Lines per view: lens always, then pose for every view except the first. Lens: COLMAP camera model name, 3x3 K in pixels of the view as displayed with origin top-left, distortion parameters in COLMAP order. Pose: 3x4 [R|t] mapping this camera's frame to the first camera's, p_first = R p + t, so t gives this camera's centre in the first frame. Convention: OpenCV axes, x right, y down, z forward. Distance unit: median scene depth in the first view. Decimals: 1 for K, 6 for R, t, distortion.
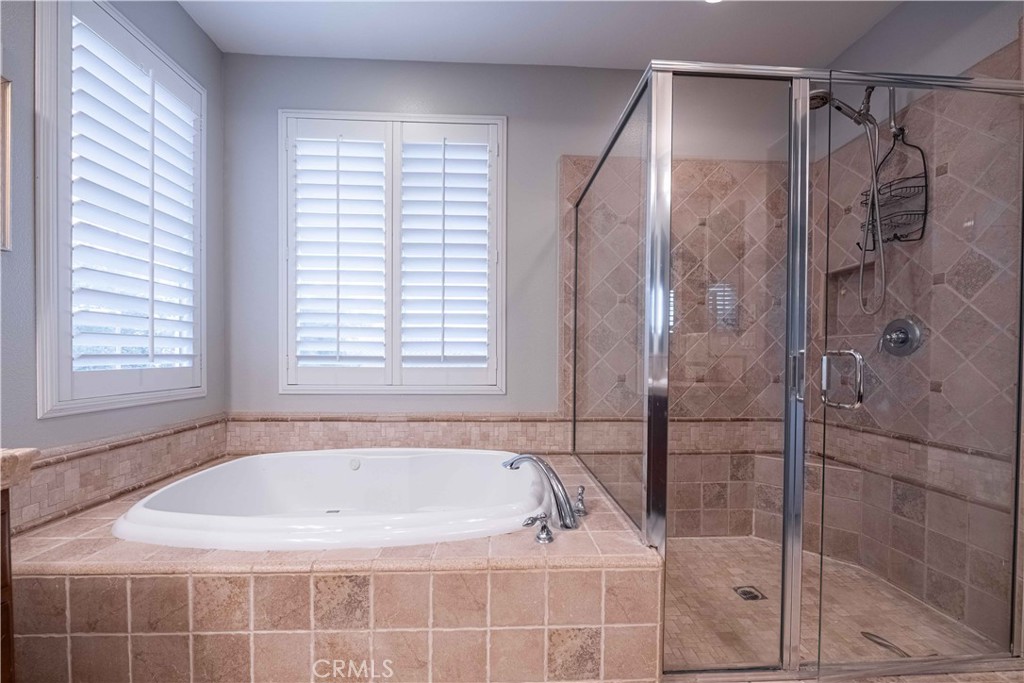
lens RADIAL K [[412.9, 0, 511.5], [0, 412.9, 364.8], [0, 0, 1]] dist [-0.007207, -0.001844]
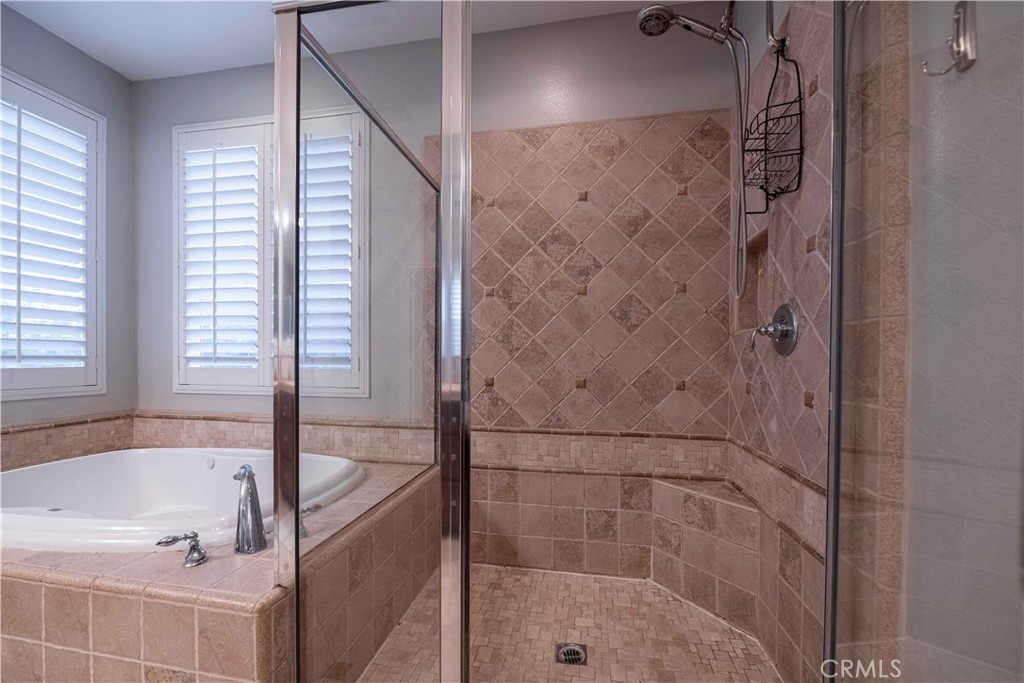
lens RADIAL K [[412.9, 0, 514.9], [0, 412.9, 364.0], [0, 0, 1]] dist [-0.007207, -0.001844]
pose [[0.975382, 0.002150, -0.220512, 0.544403], [-0.003572, 0.999975, -0.006052, -0.001010], [0.220493, 0.006691, 0.975366, 0.163490]]
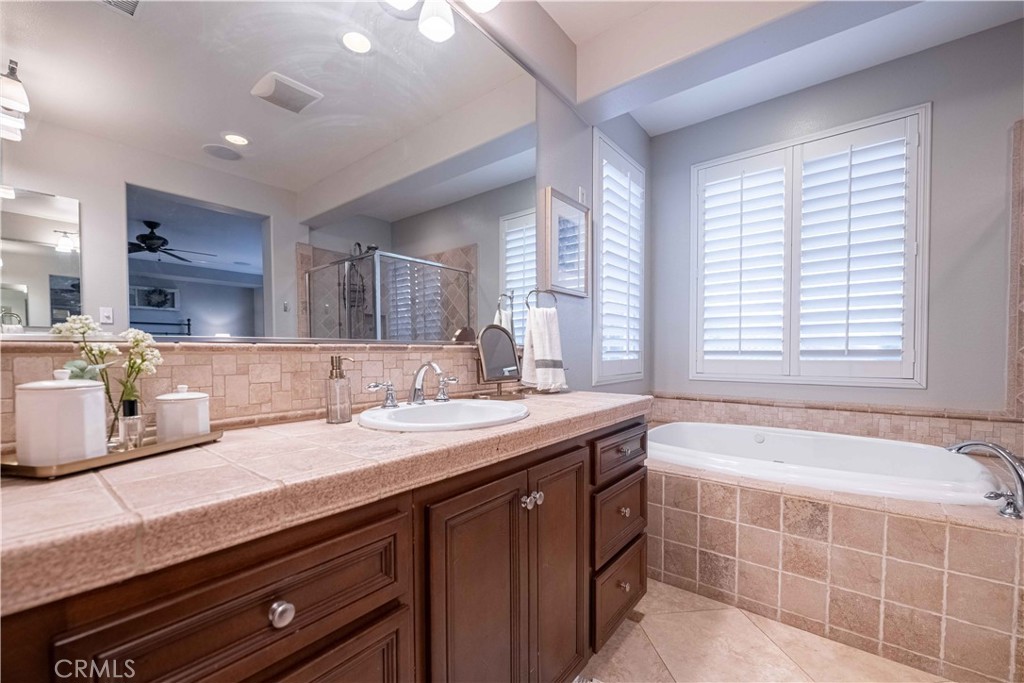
lens RADIAL K [[412.9, 0, 511.4], [0, 412.9, 363.8], [0, 0, 1]] dist [-0.007207, -0.001844]
pose [[0.752061, 0.010994, -0.659002, -0.121398], [-0.005262, 0.999929, 0.010677, 0.008007], [0.659072, -0.004562, 0.752066, -0.394075]]
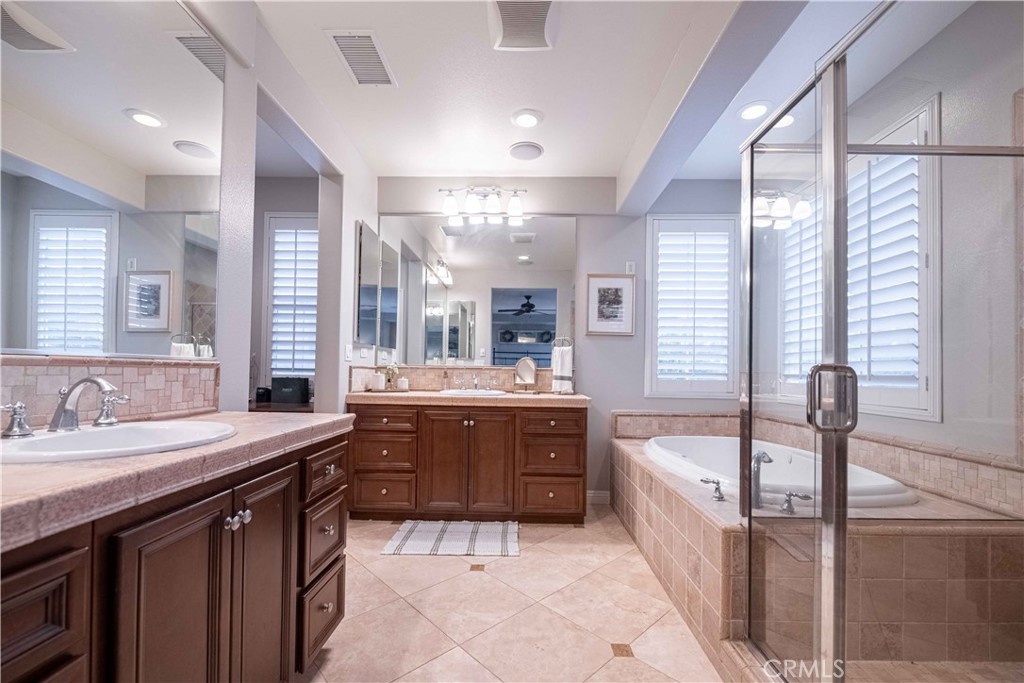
lens RADIAL K [[412.9, 0, 514.1], [0, 412.9, 363.3], [0, 0, 1]] dist [-0.007207, -0.001844]
pose [[-0.071711, -0.024482, -0.997125, 0.911591], [-0.035620, 0.999124, -0.021969, 0.001954], [0.996789, 0.033942, -0.072521, 0.215005]]
